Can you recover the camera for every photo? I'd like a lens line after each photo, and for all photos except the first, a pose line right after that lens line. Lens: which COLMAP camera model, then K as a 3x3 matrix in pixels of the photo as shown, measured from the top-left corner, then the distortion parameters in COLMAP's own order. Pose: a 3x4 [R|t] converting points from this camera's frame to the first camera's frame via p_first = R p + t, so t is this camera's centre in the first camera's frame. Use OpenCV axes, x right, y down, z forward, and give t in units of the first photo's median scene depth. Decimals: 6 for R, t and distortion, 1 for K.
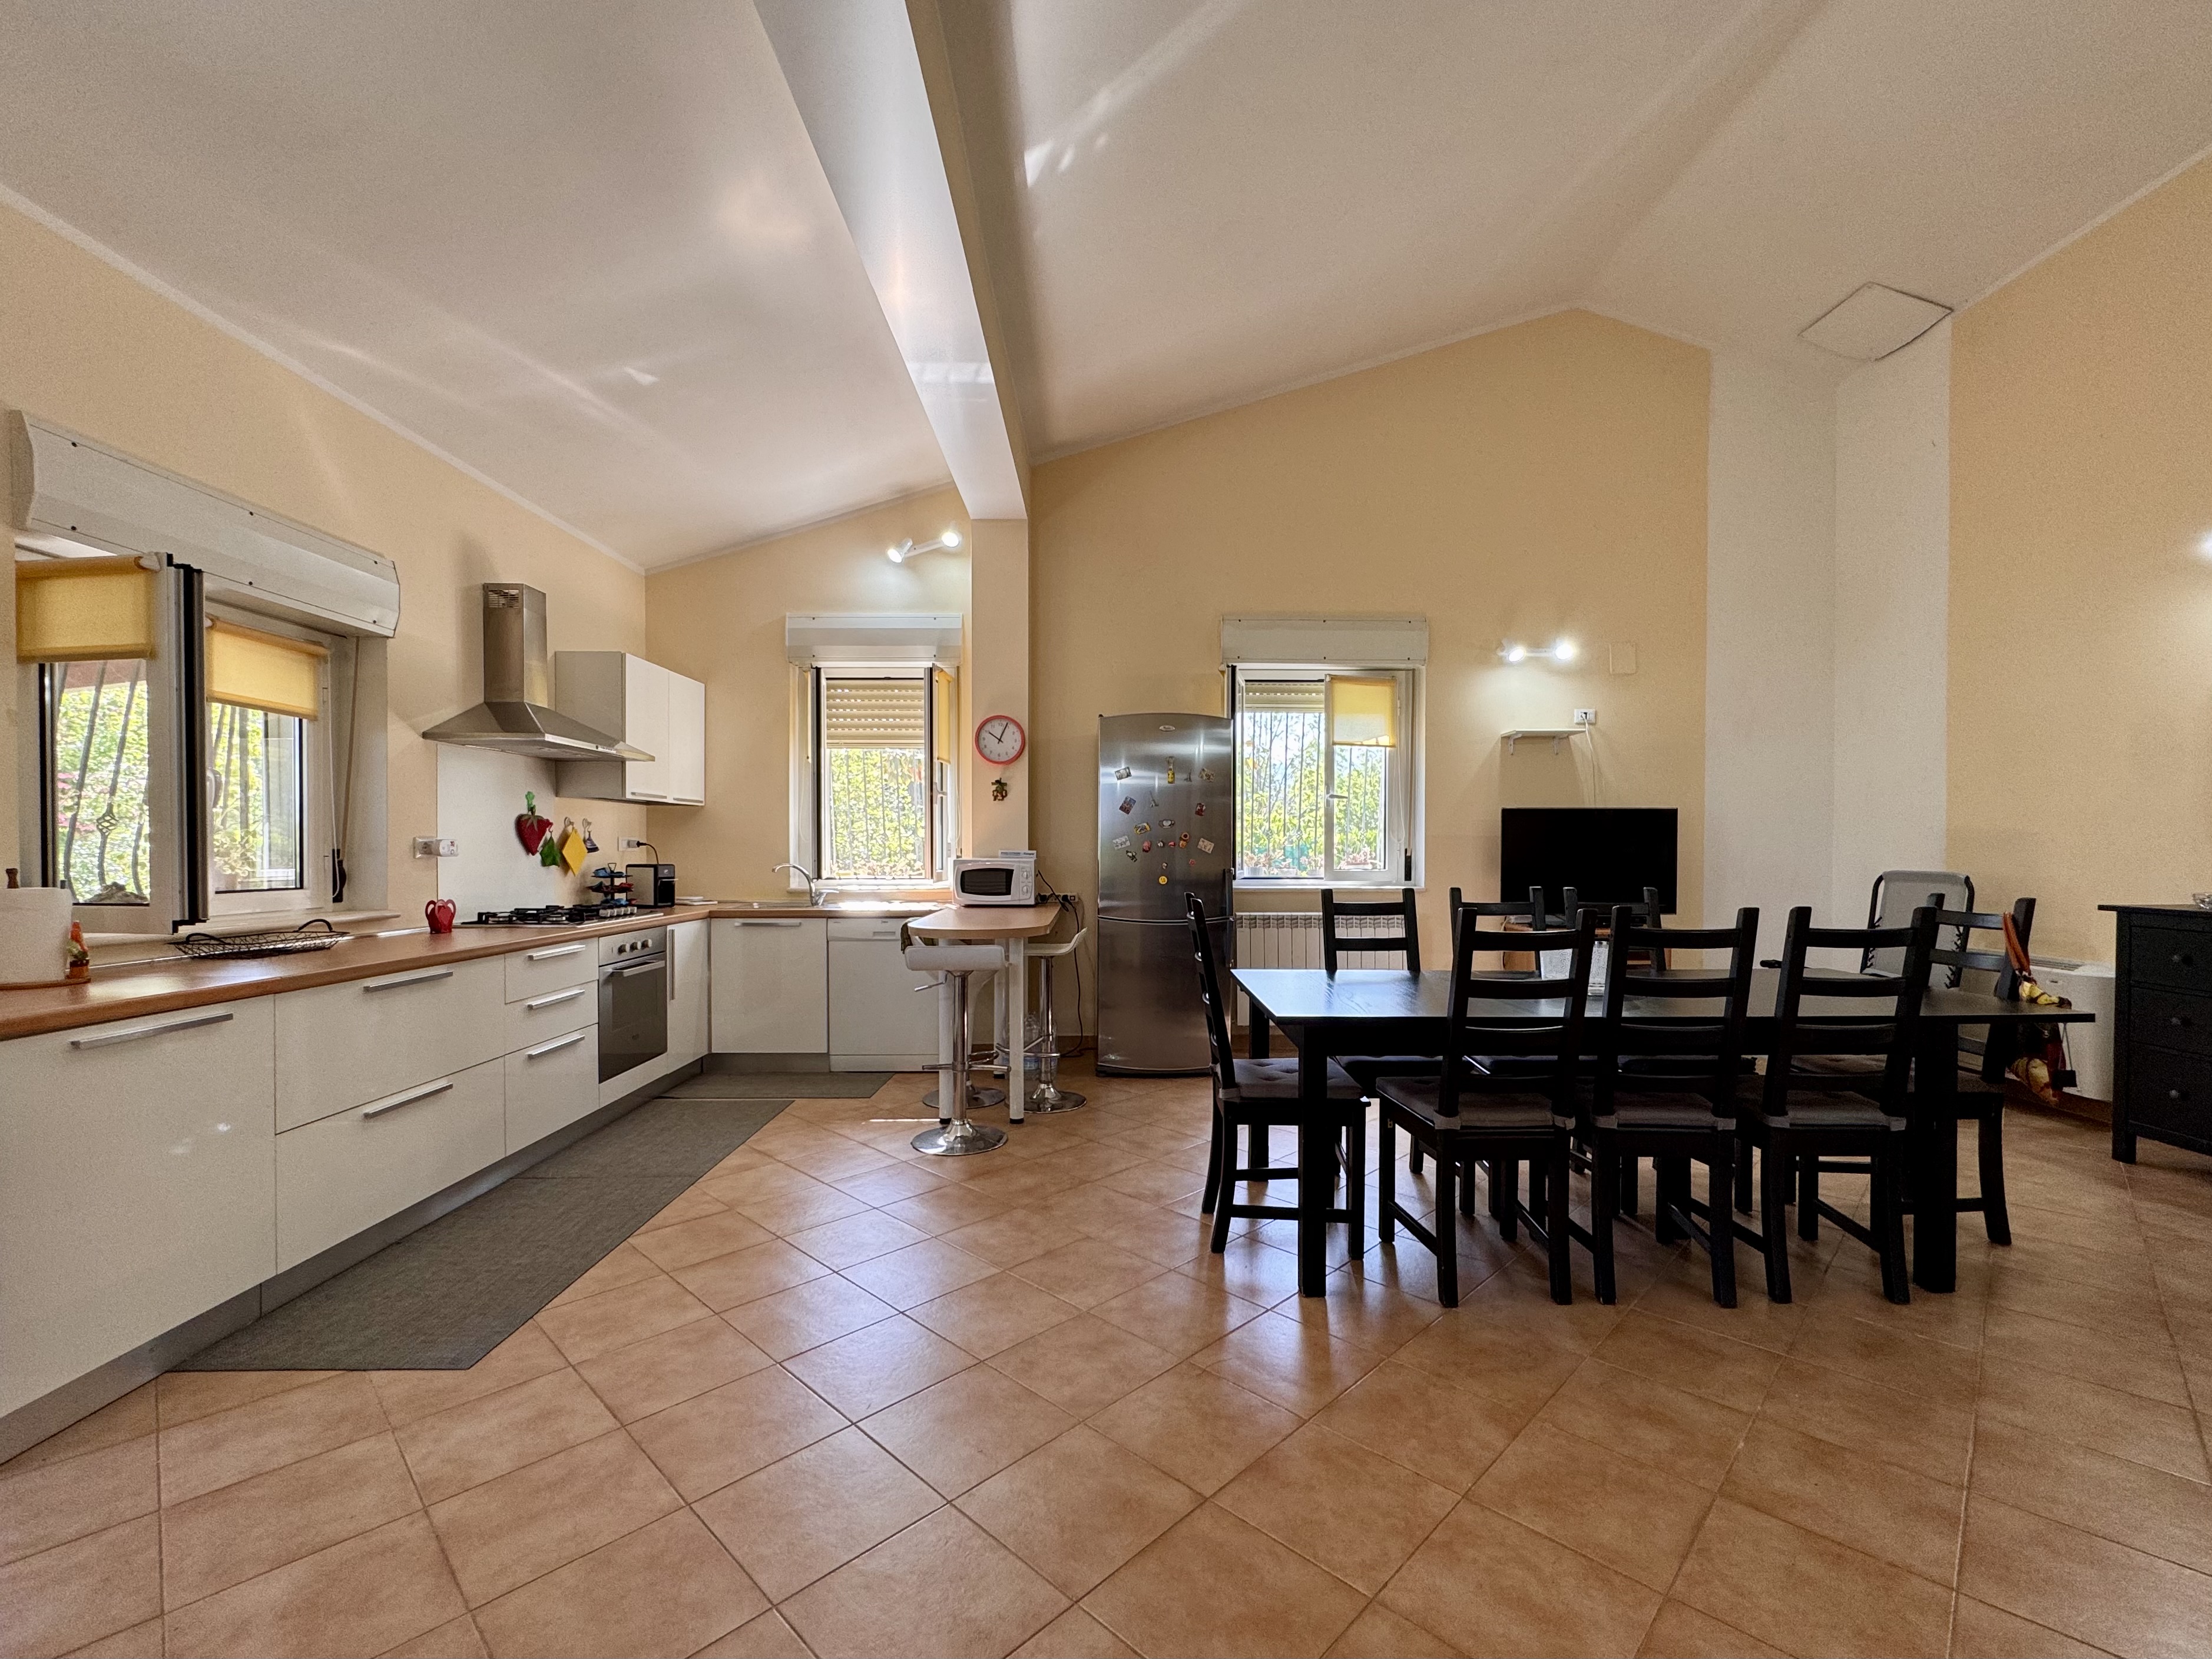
lens RADIAL K [[970.2, 0, 1104.5], [0, 970.2, 865.5], [0, 0, 1]] dist [0.019740, 0.000238]
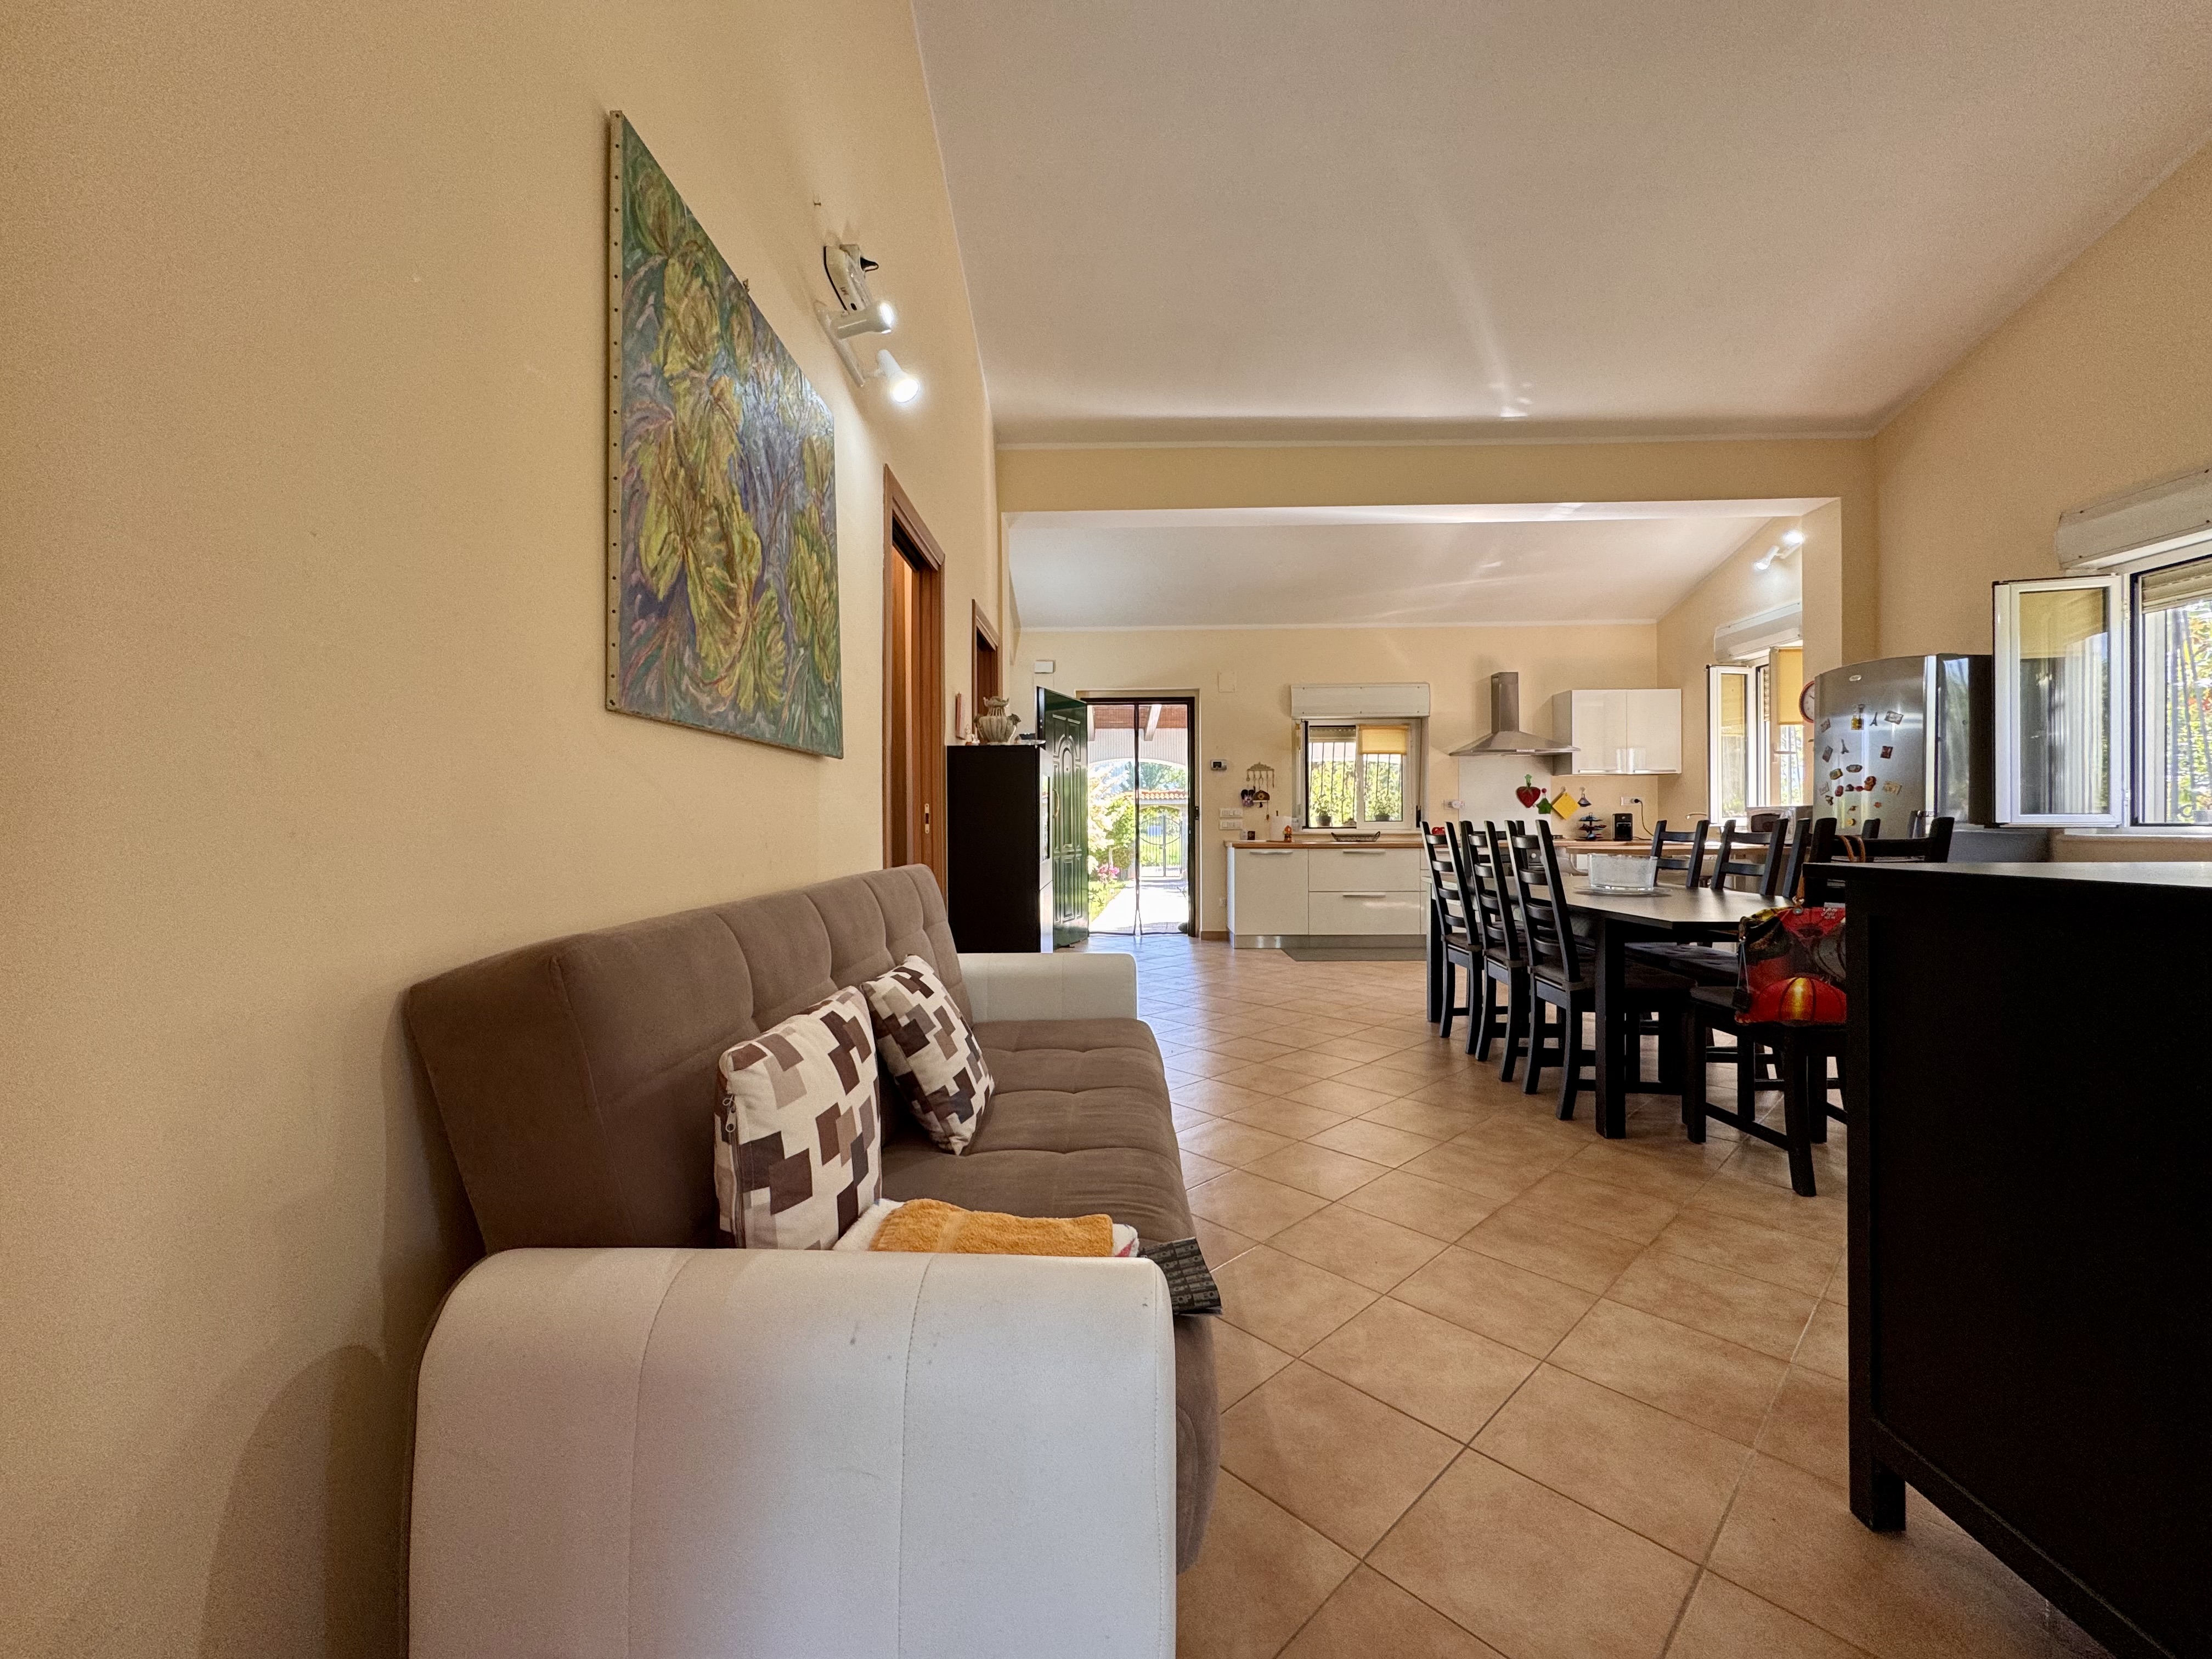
lens RADIAL K [[889.7, 0, 1106.0], [0, 889.7, 829.5], [0, 0, 1]] dist [-0.002553, 0.000129]
pose [[-0.034325, 0.007571, -0.999382, 1.160612], [-0.010844, 0.999910, 0.007948, 0.025672], [0.999352, 0.011110, -0.034239, 0.245263]]
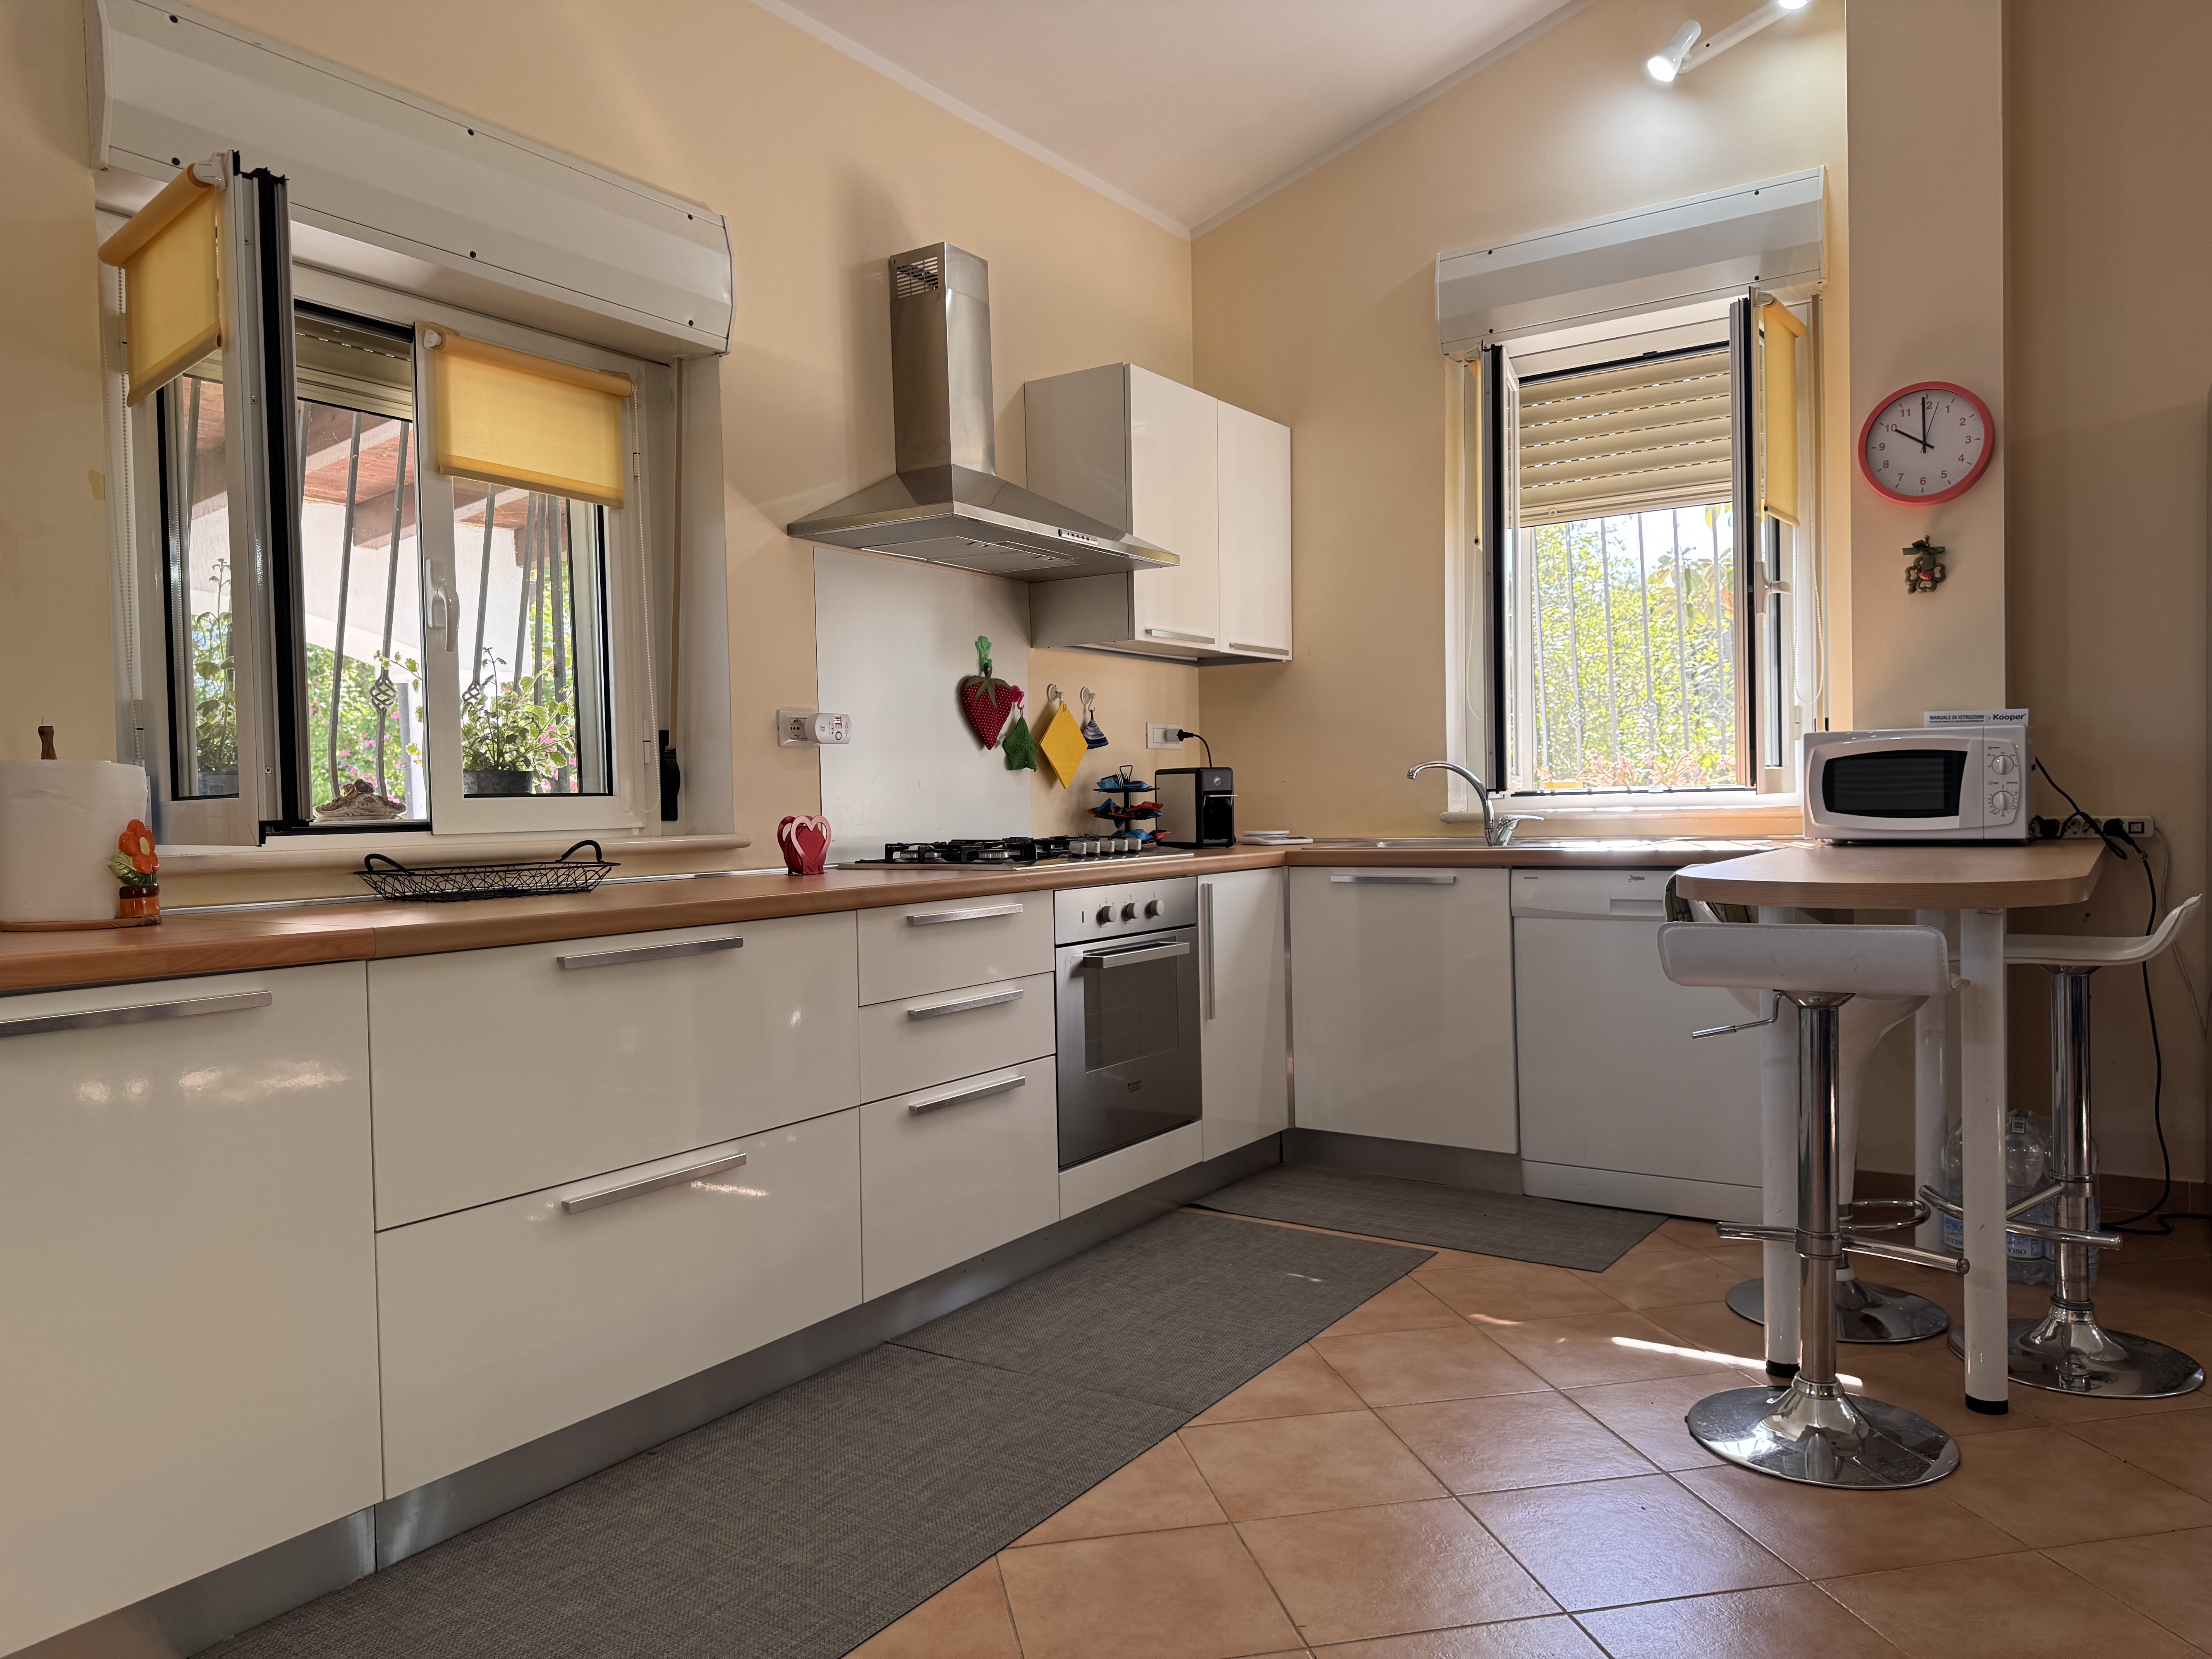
lens RADIAL K [[1546.7, 0, 1106.0], [0, 1546.7, 829.5], [0, 0, 1]] dist [0.116973, -0.172360]
pose [[0.833178, -0.007777, -0.552950, -0.033648], [0.010850, 0.999939, 0.002286, 0.035151], [0.552898, -0.007904, 0.833211, 0.291428]]
